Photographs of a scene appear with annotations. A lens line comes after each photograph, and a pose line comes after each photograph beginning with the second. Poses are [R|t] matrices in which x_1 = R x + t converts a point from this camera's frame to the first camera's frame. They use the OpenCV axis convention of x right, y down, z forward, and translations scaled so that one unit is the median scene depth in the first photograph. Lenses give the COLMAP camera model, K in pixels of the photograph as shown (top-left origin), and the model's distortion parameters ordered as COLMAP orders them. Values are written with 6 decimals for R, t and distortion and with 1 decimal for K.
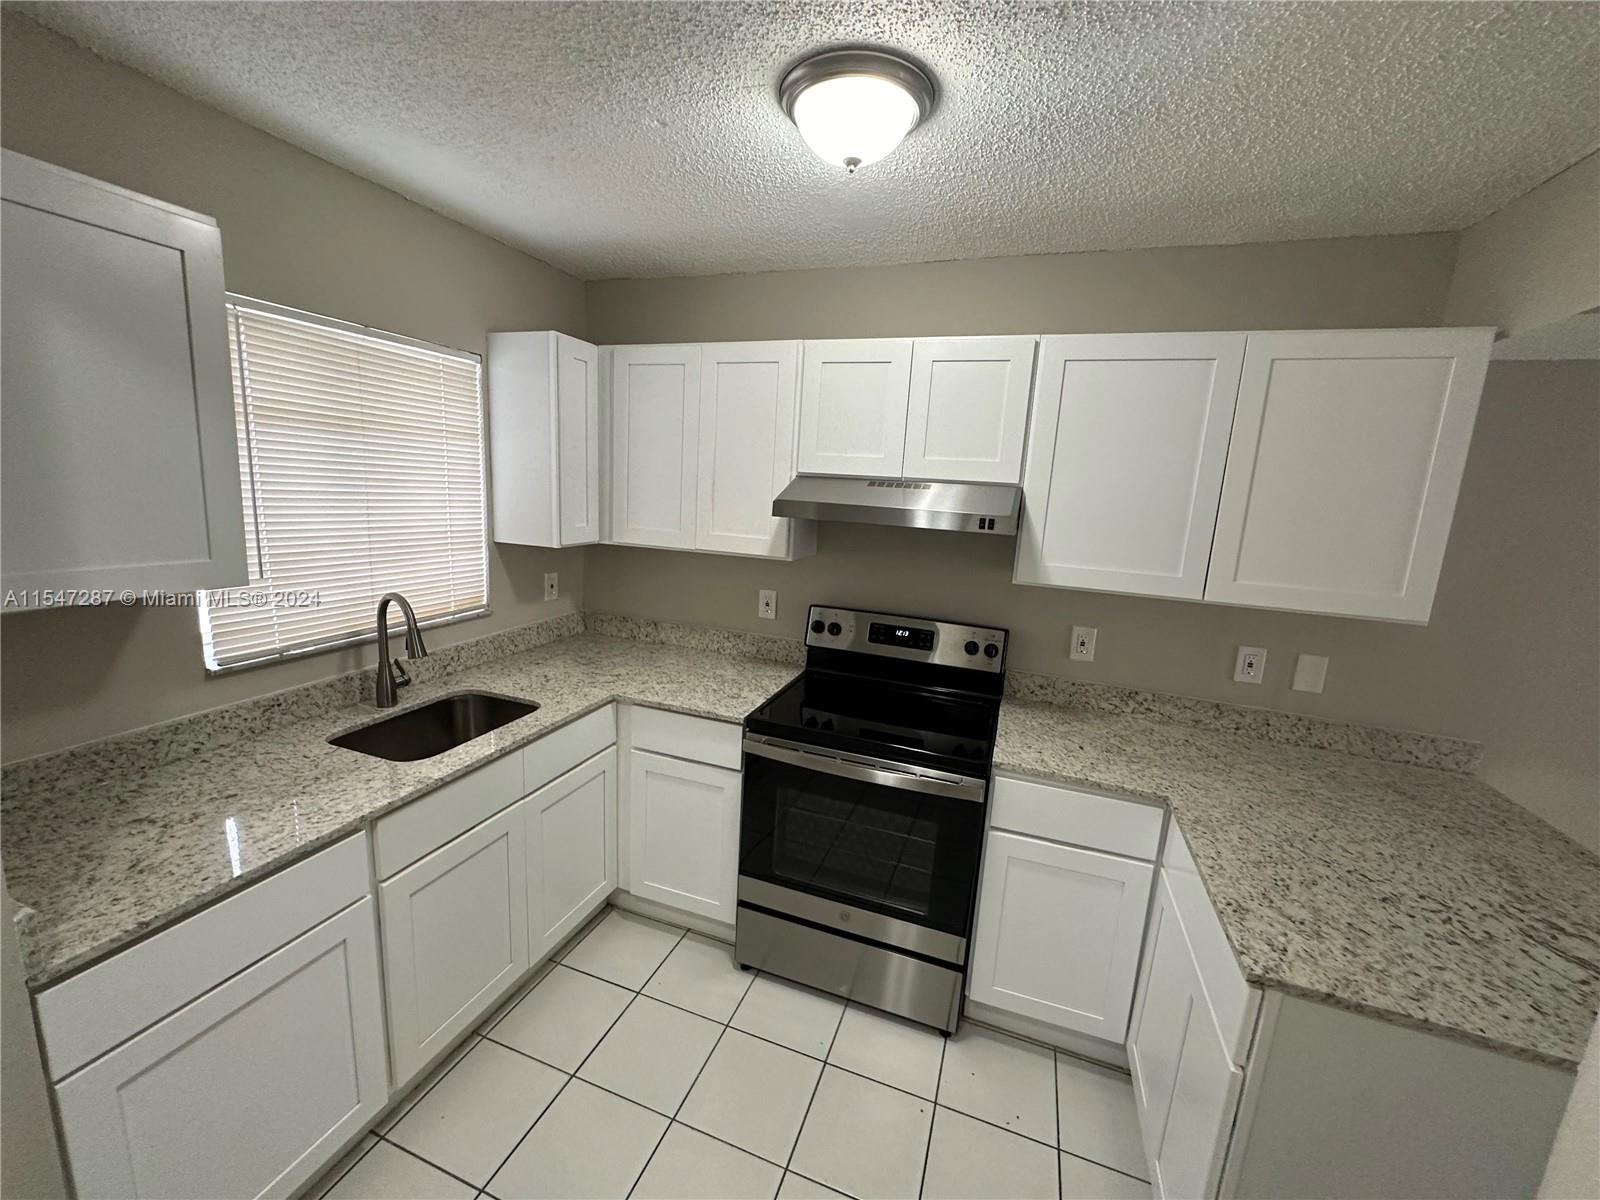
lens RADIAL K [[650.6, 0, 792.4], [0, 650.6, 602.5], [0, 0, 1]] dist [-0.002492, 0.000285]
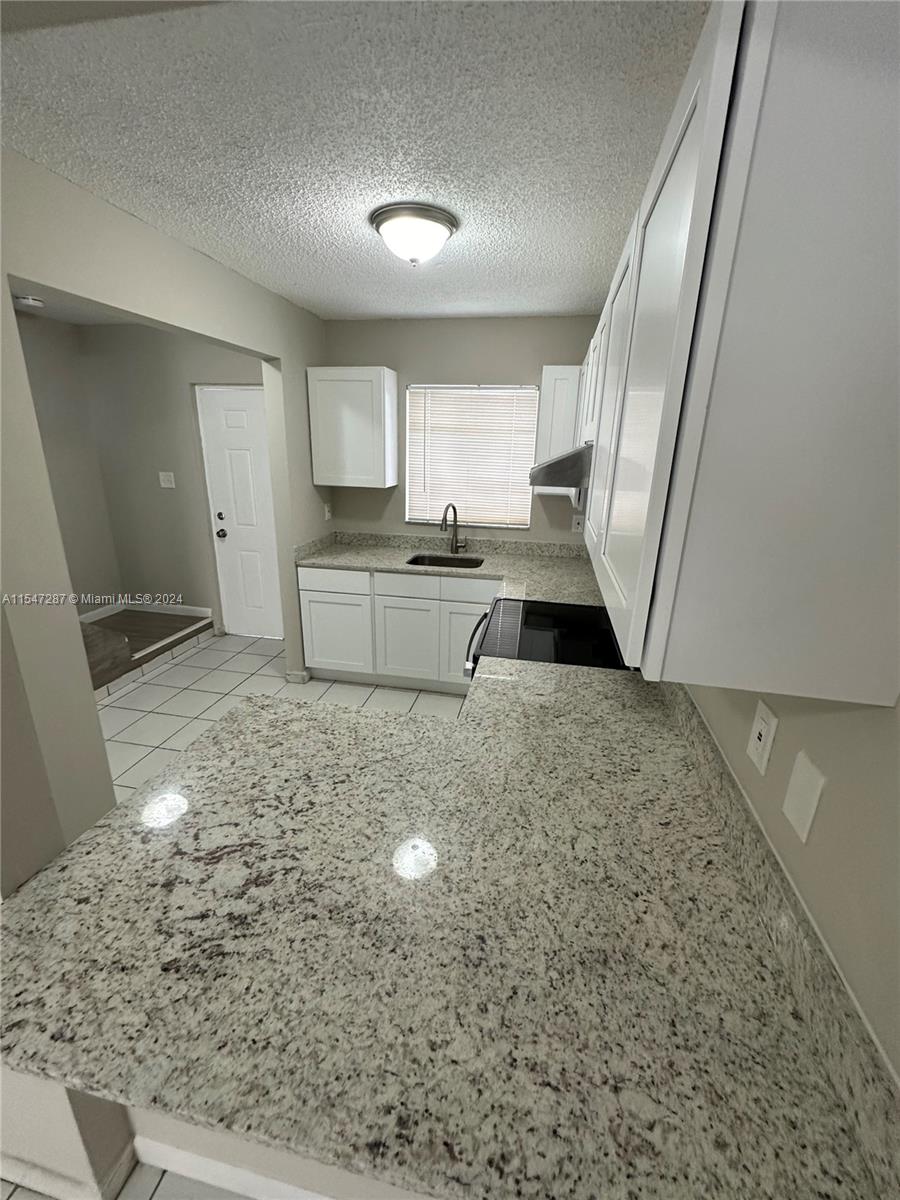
lens RADIAL K [[487.9, 0, 446.9], [0, 487.9, 594.1], [0, 0, 1]] dist [-0.002492, 0.000285]
pose [[0.156314, 0.244287, -0.957021, 1.135651], [-0.197371, 0.957115, 0.212073, -0.071961], [0.967786, 0.155738, 0.197826, 0.664877]]
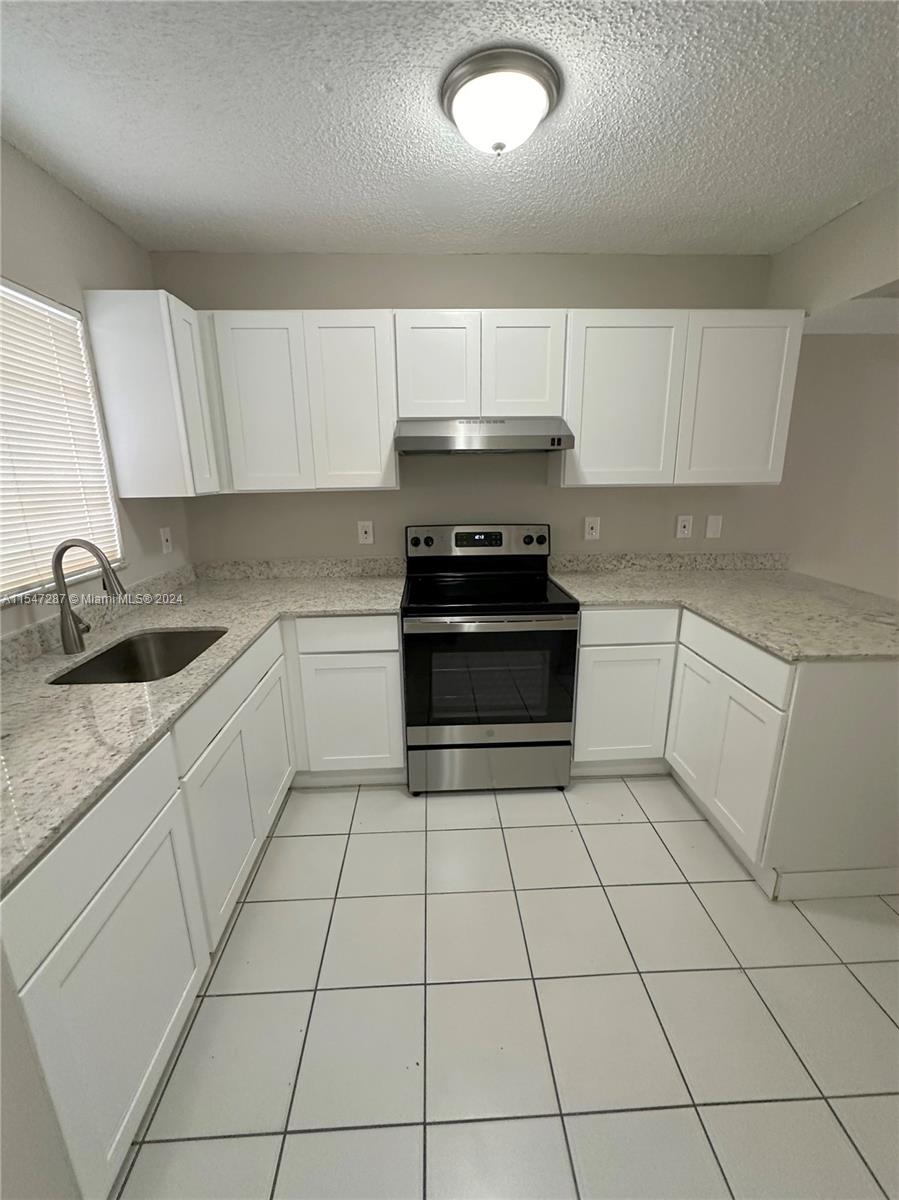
lens RADIAL K [[487.9, 0, 450.5], [0, 487.9, 599.1], [0, 0, 1]] dist [-0.002492, 0.000285]
pose [[0.922442, -0.160808, 0.351059, -0.337709], [0.134344, 0.986012, 0.098654, 0.081168], [-0.362013, -0.043839, 0.931142, 0.052065]]
